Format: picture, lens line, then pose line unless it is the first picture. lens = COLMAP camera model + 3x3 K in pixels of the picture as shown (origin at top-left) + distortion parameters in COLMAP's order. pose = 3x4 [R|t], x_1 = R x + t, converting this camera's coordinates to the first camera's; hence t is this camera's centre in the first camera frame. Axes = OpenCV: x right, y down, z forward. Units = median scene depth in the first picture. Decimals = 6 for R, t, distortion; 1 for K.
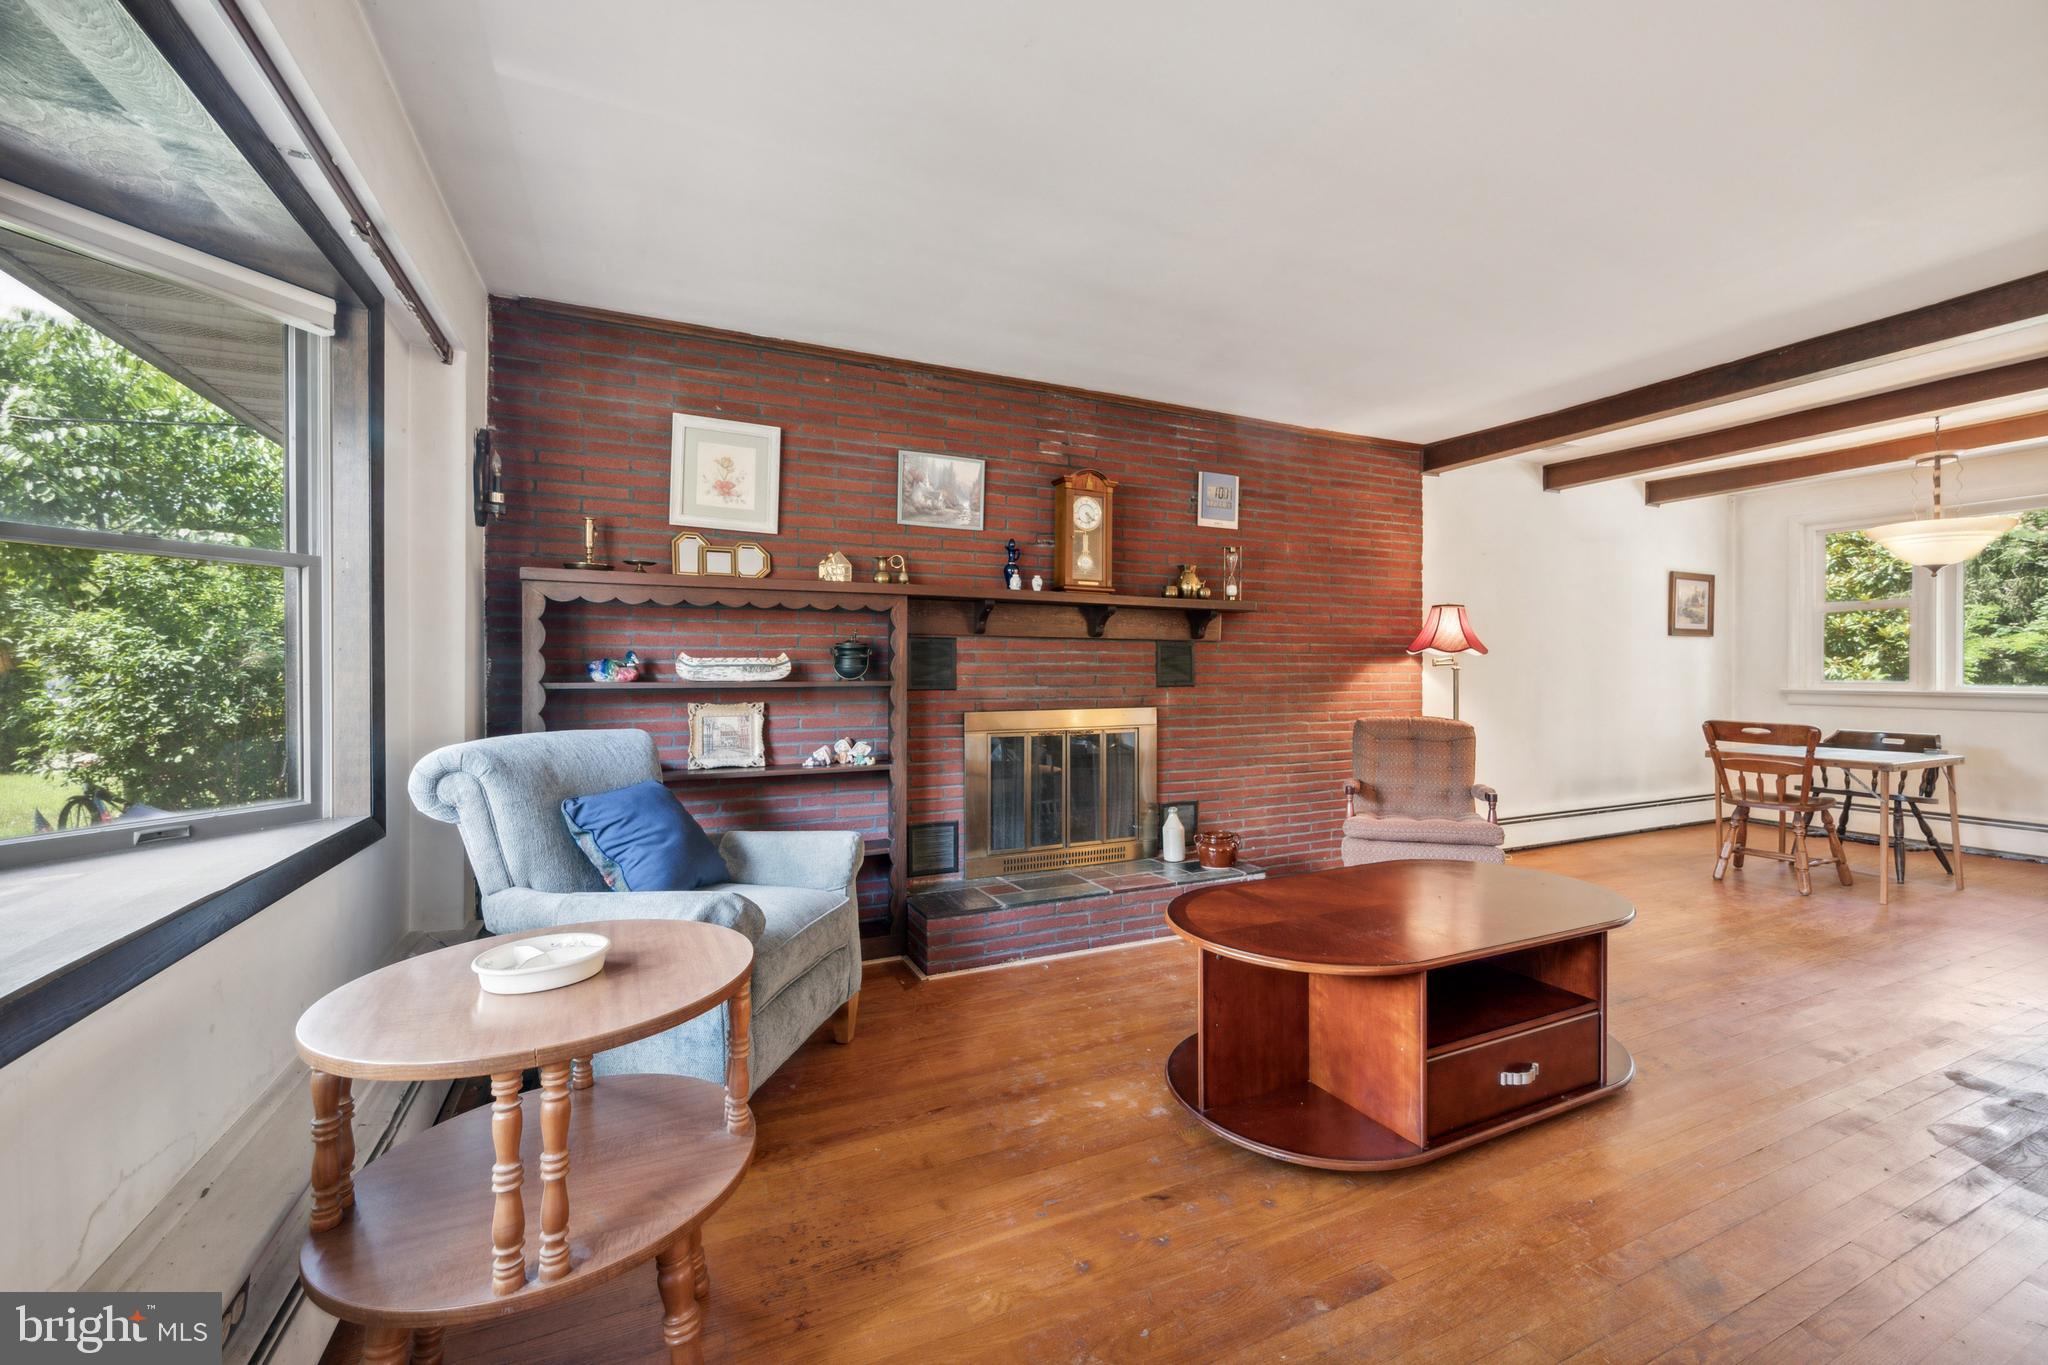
lens RADIAL K [[834.2, 0, 991.0], [0, 834.2, 675.9], [0, 0, 1]] dist [0.001135, 0.000635]
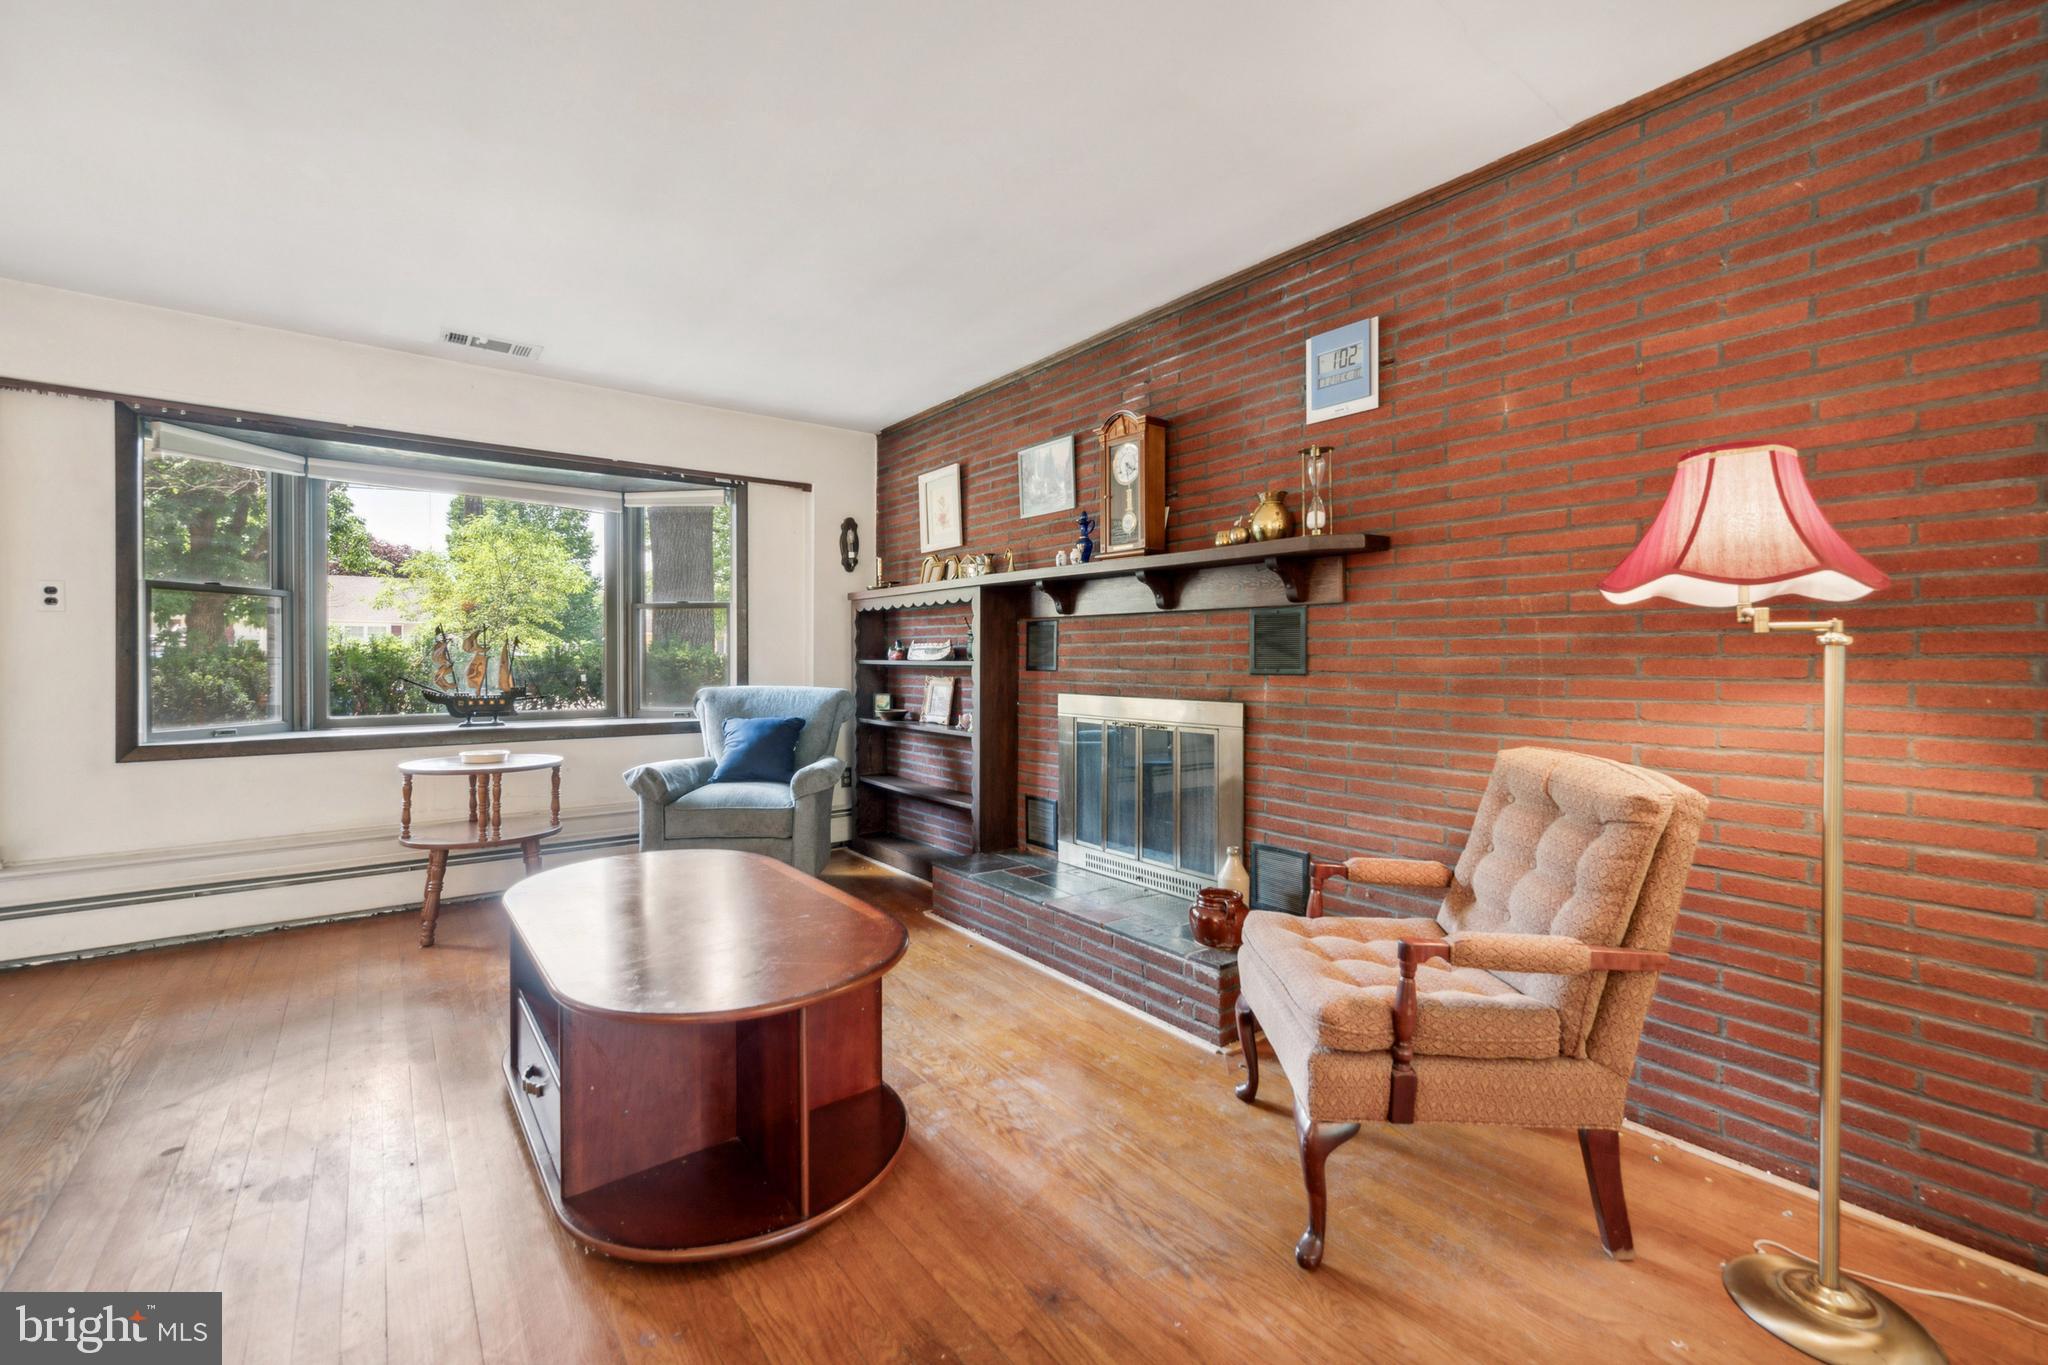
lens RADIAL K [[834.2, 0, 1055.0], [0, 834.2, 668.7], [0, 0, 1]] dist [0.001135, 0.000635]
pose [[0.252854, 0.013116, -0.967416, 0.827129], [-0.011230, 0.999881, 0.010621, 0.002736], [0.967439, 0.008179, 0.252971, 0.655707]]
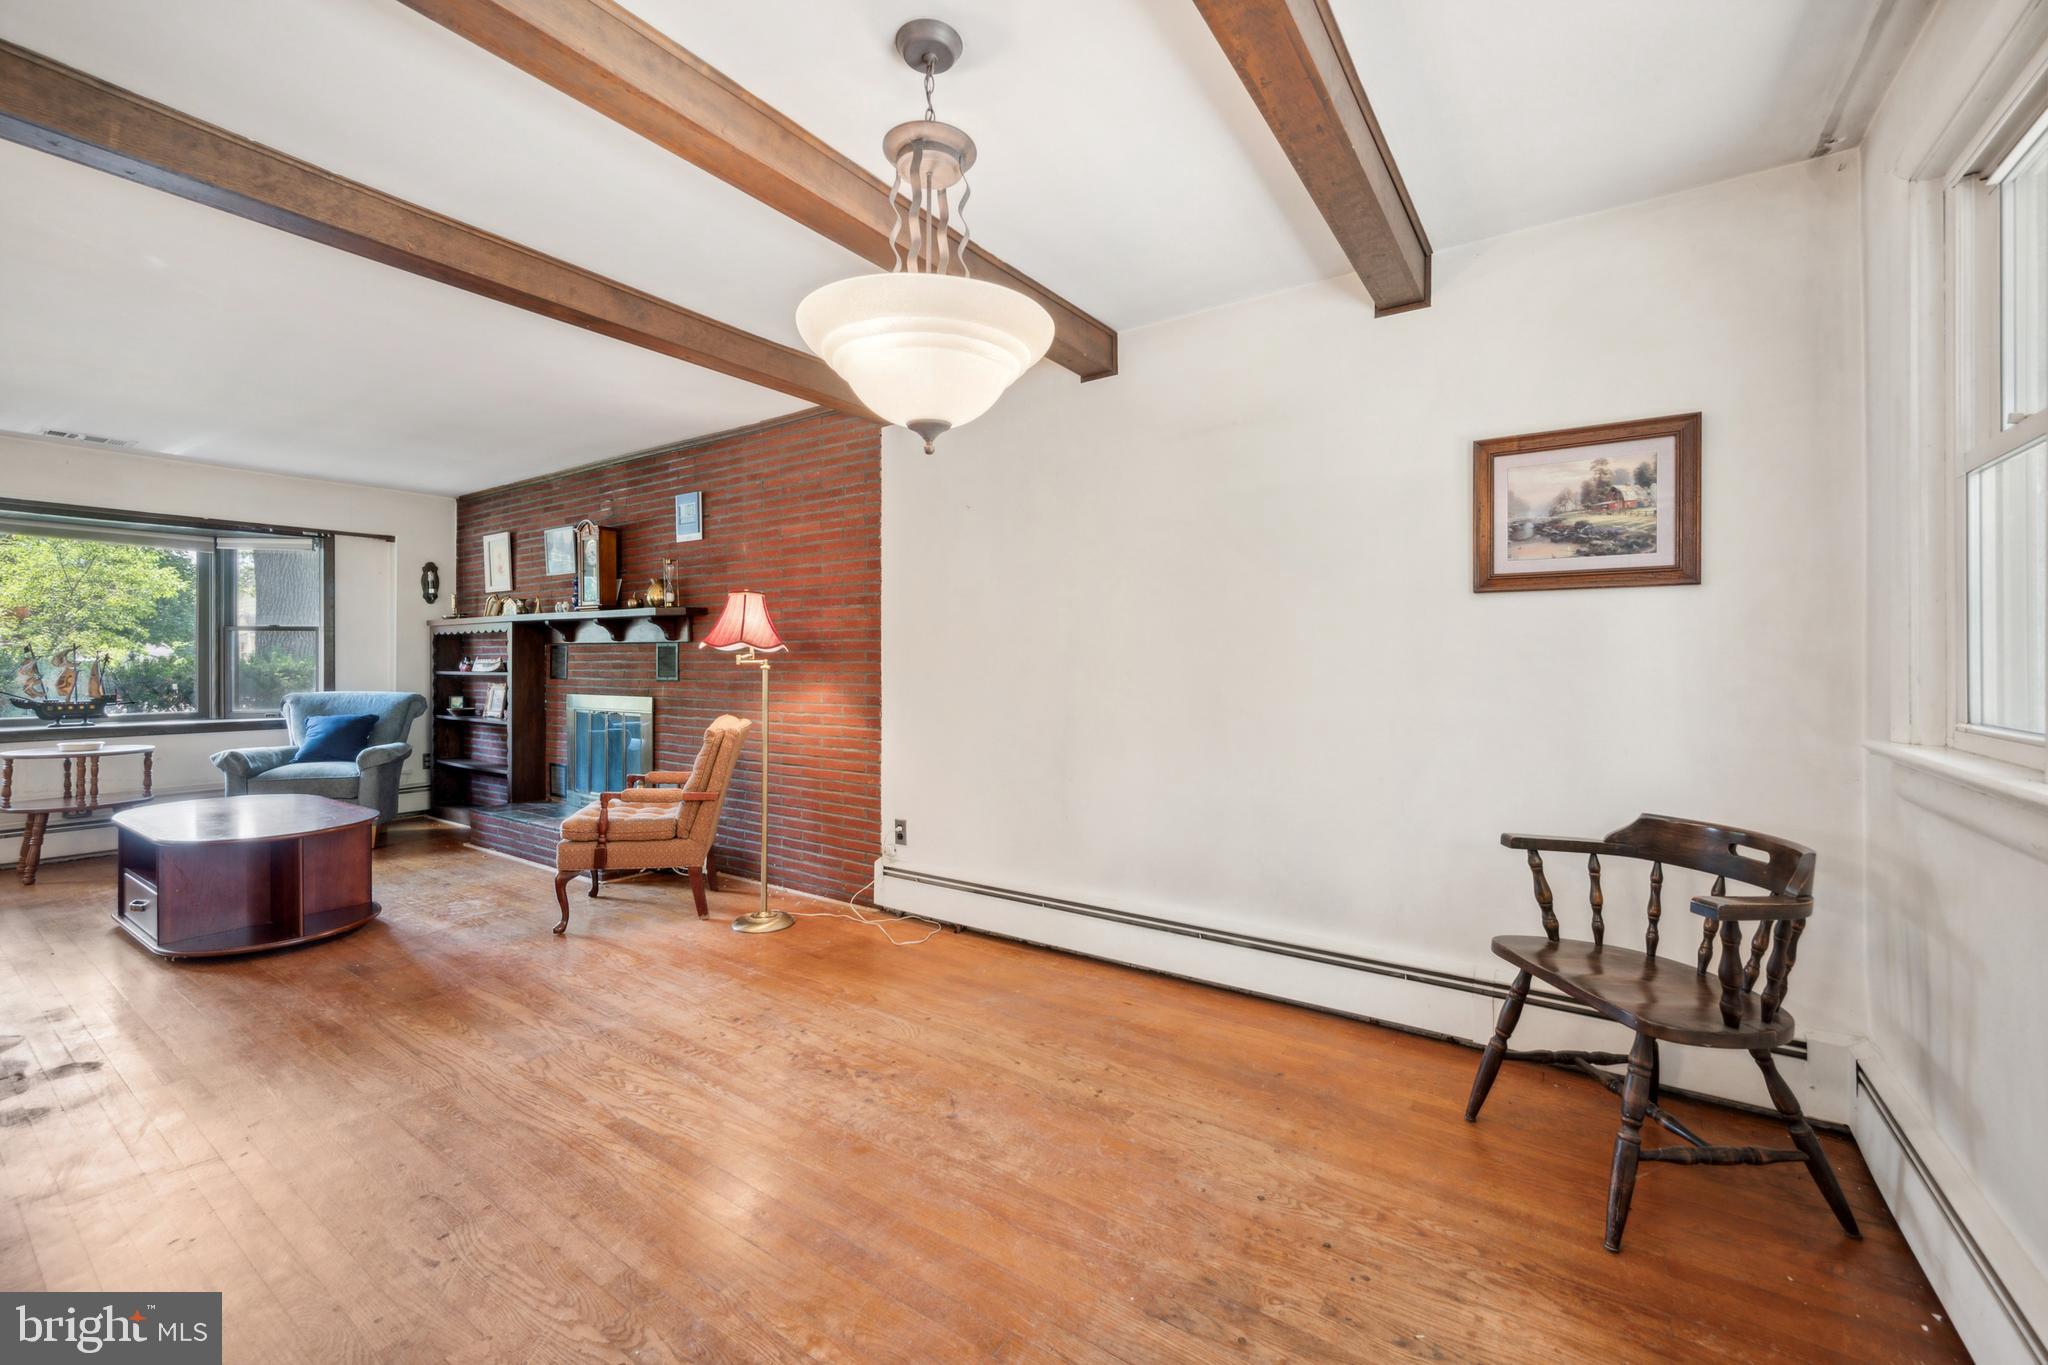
lens RADIAL K [[834.2, 0, 1035.9], [0, 834.2, 662.4], [0, 0, 1]] dist [0.001135, 0.000635]
pose [[0.514783, 0.001100, -0.857320, 1.508183], [-0.008976, 0.999951, -0.004107, -0.013431], [0.857273, 0.009810, 0.514768, 0.837926]]
